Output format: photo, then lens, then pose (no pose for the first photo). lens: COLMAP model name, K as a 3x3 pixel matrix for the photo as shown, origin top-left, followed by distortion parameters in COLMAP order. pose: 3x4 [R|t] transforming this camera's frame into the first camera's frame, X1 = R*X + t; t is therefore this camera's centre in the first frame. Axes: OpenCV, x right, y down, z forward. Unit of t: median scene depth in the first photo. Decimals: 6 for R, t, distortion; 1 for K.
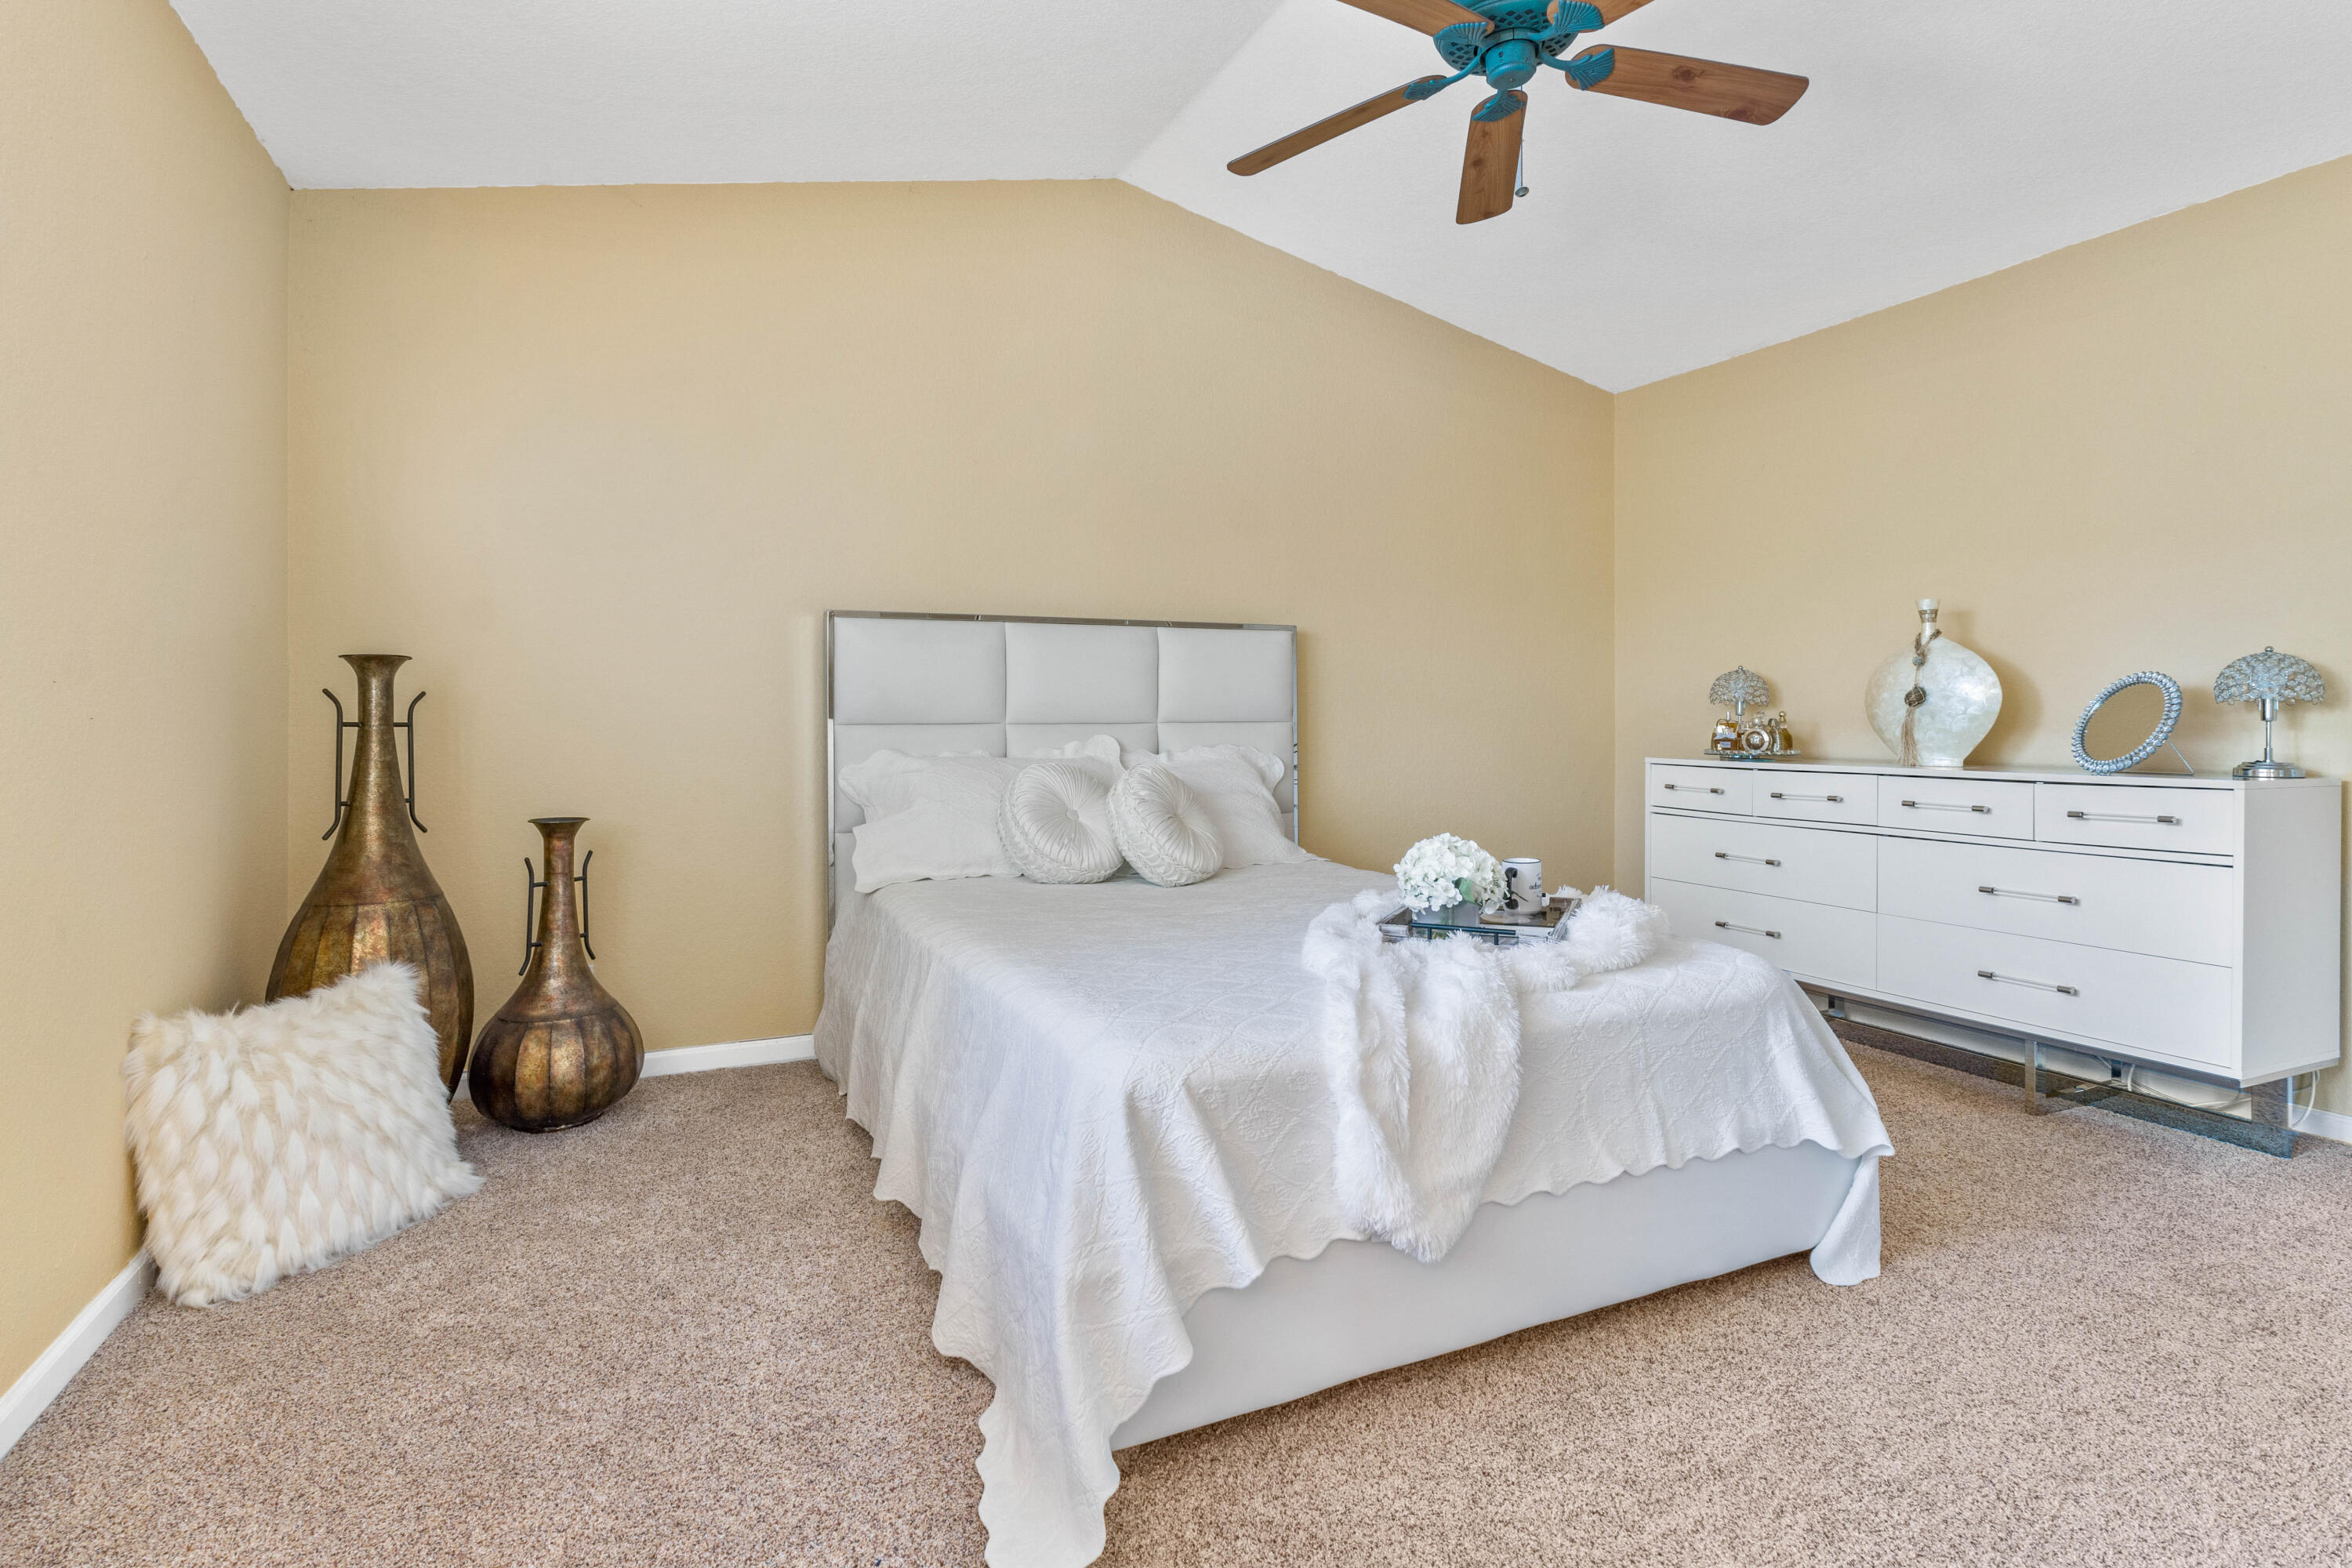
lens RADIAL K [[1099.3, 0, 1178.0], [0, 1099.3, 726.0], [0, 0, 1]] dist [-0.043466, -0.000156]
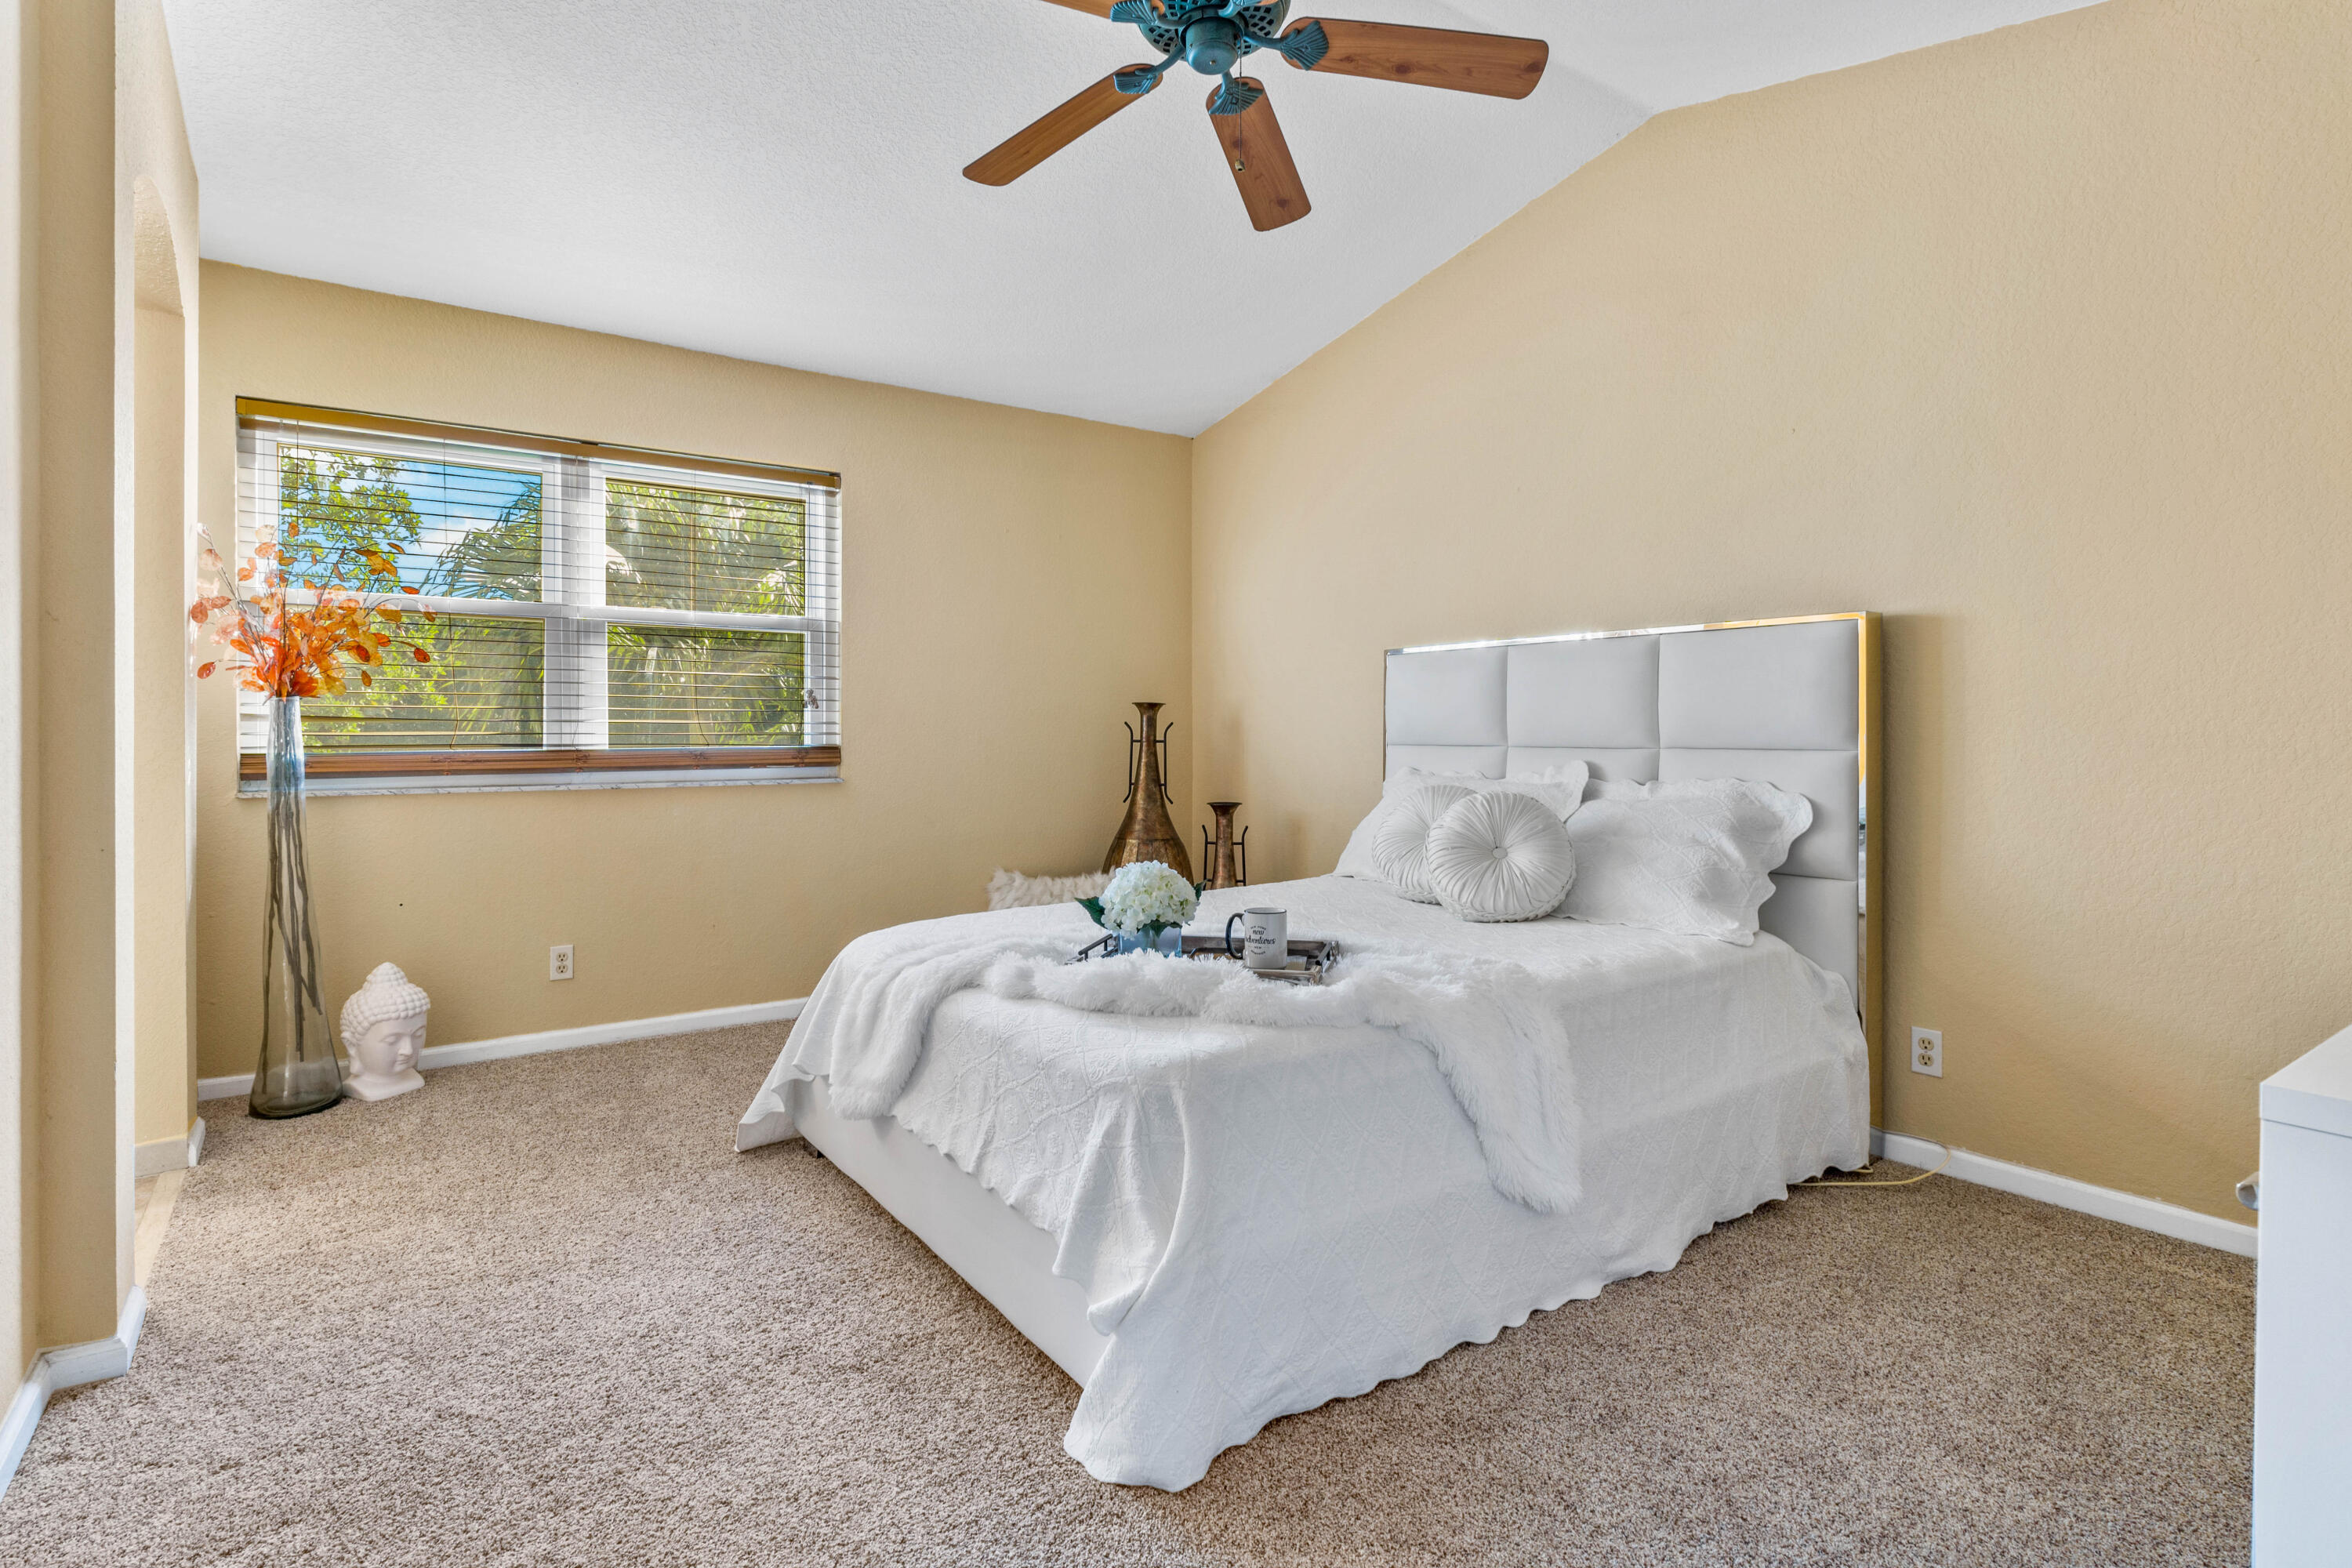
lens RADIAL K [[1171.7, 0, 1169.7], [0, 1171.7, 748.3], [0, 0, 1]] dist [-0.042790, 0.010479]
pose [[0.147525, 0.021234, -0.988830, 1.170886], [-0.003772, 0.999774, 0.020906, -0.029864], [0.989051, 0.000645, 0.147572, 0.733868]]
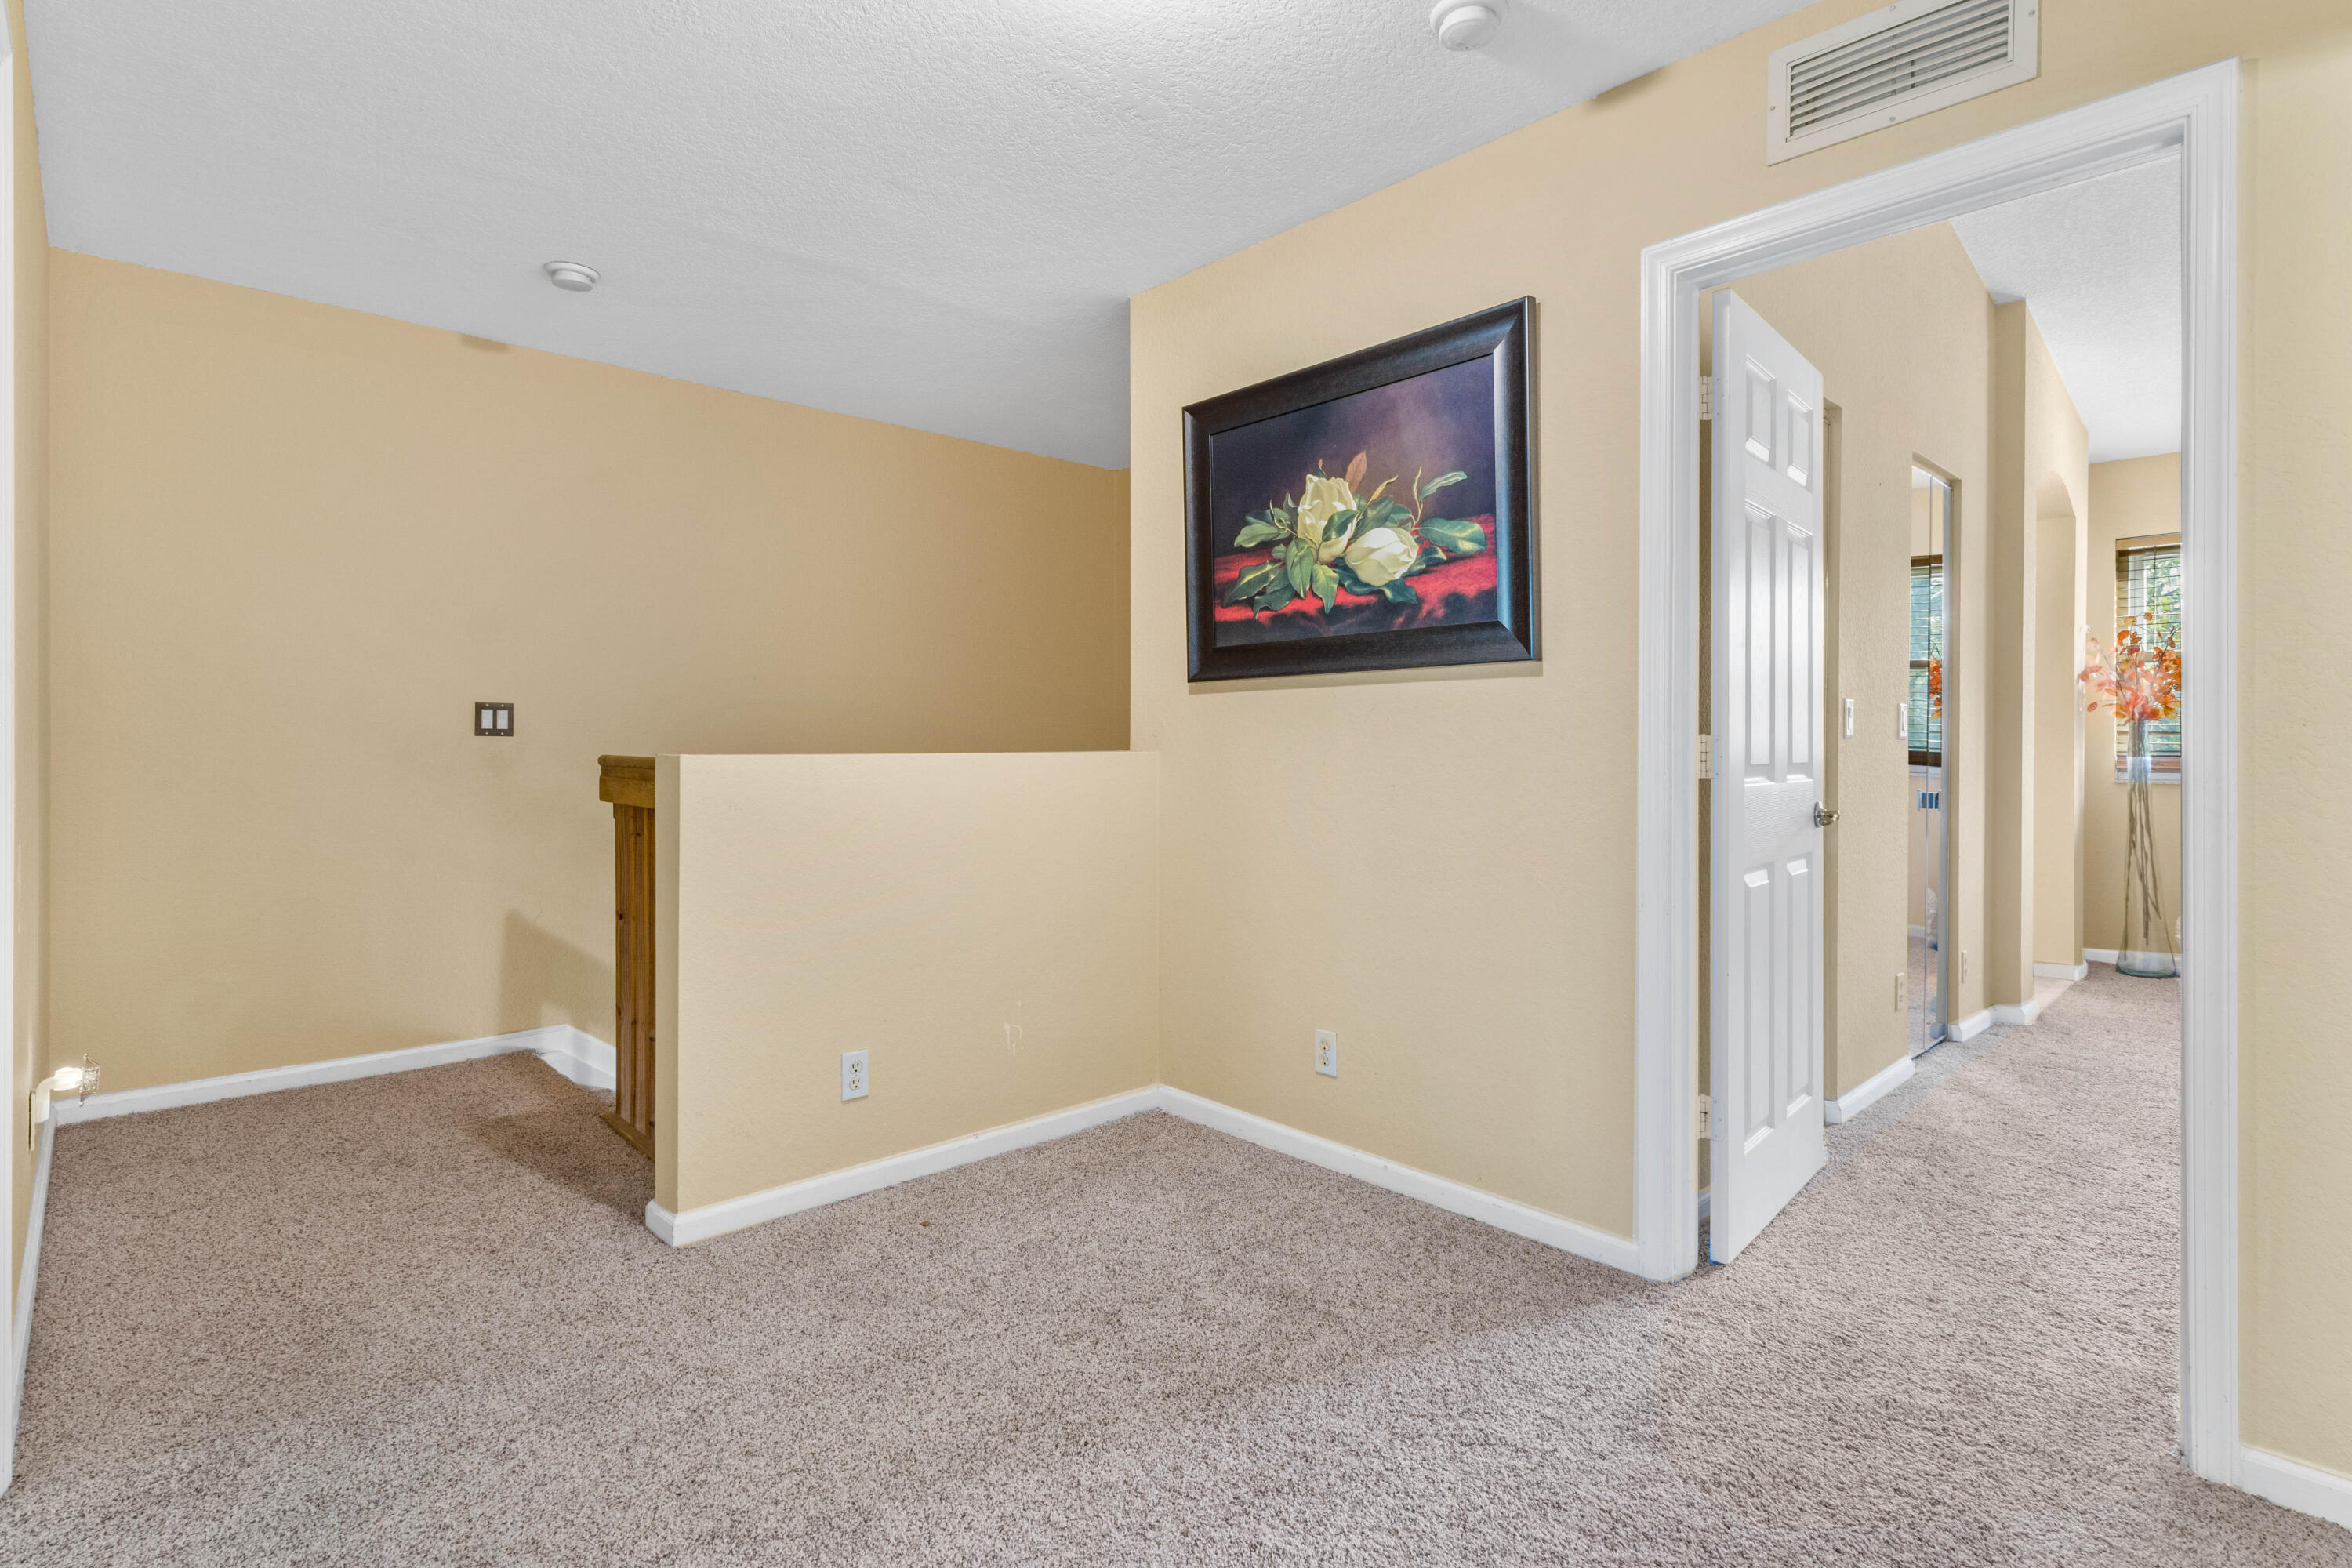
lens RADIAL K [[1159.6, 0, 1178.7], [0, 1159.6, 761.2], [0, 0, 1]] dist [-0.043293, 0.010191]
pose [[-0.958811, 0.003395, -0.284024, 1.946106], [0.002556, 0.999991, 0.003325, 0.001672], [0.284033, 0.002462, -0.958811, 1.358267]]
